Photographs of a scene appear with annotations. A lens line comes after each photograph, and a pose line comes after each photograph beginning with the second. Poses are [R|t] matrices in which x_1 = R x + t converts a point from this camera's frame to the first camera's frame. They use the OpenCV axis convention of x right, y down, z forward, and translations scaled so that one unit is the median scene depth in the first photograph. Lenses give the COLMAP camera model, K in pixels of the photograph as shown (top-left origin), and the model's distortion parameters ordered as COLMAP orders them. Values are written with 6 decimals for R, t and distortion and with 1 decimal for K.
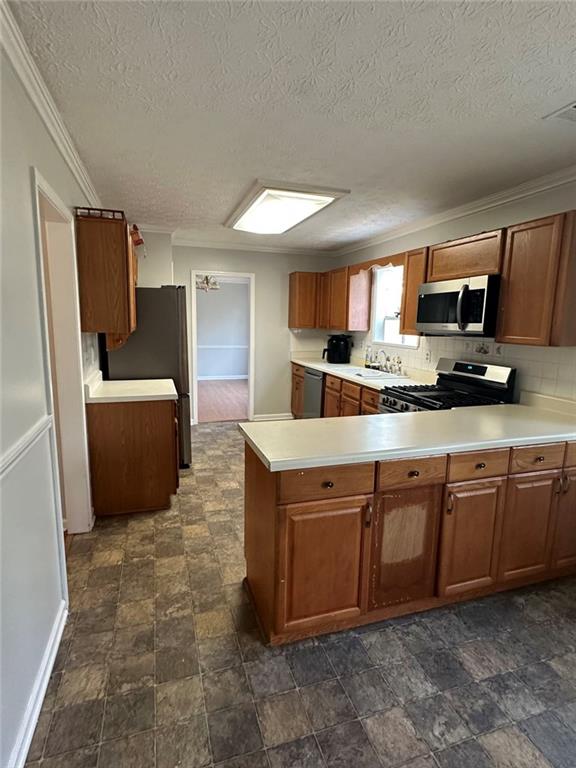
lens RADIAL K [[396.6, 0, 279.6], [0, 396.6, 386.7], [0, 0, 1]] dist [-0.014879, 0.001039]
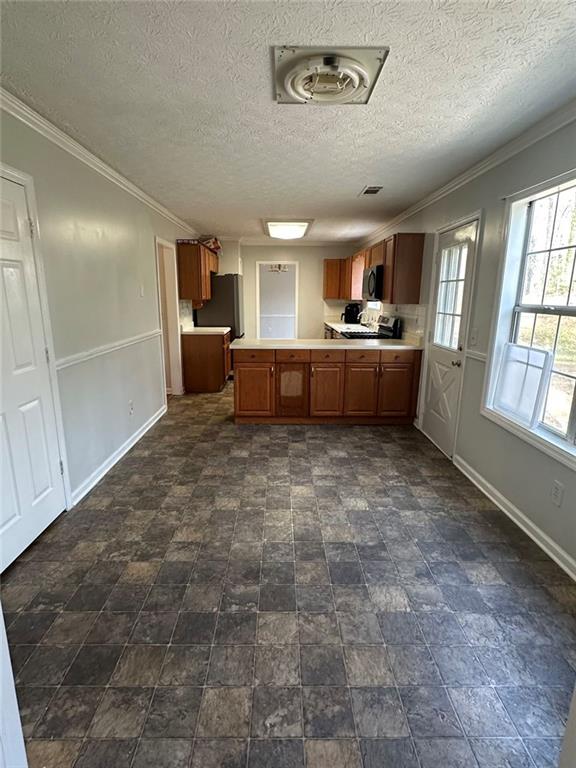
lens RADIAL K [[400.1, 0, 288.0], [0, 400.1, 384.0], [0, 0, 1]] dist [-0.000388, -0.000368]
pose [[0.959605, 0.051122, -0.276668, 0.447502], [-0.036946, 0.997735, 0.056217, 0.113821], [0.278915, -0.043725, 0.959320, -0.604681]]
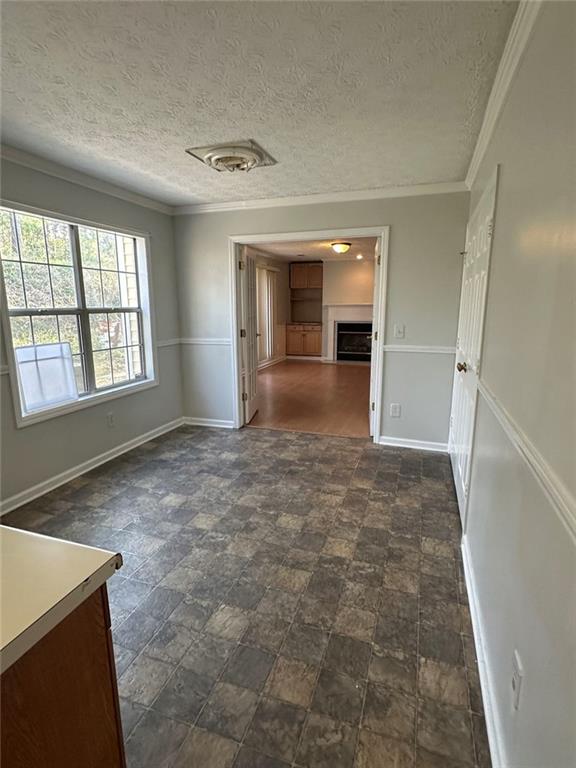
lens RADIAL K [[396.6, 0, 279.6], [0, 396.6, 386.7], [0, 0, 1]] dist [-0.014879, 0.001039]
pose [[-0.797059, -0.140378, 0.587360, -0.183890], [0.090662, 0.933770, 0.346199, -0.070875], [-0.597057, 0.329192, -0.731543, 0.457231]]
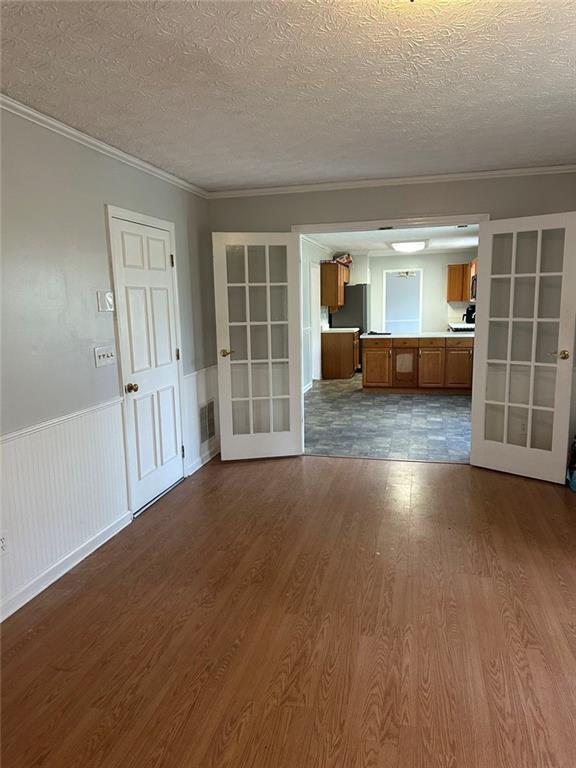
lens RADIAL K [[536.0, 0, 288.0], [0, 536.0, 384.0], [0, 0, 1]] dist [0.116733, 0.000174]
pose [[0.854540, 0.041594, -0.517718, 0.842827], [-0.048183, 0.998838, 0.000718, 0.275675], [0.517146, 0.024332, 0.855551, -1.538075]]
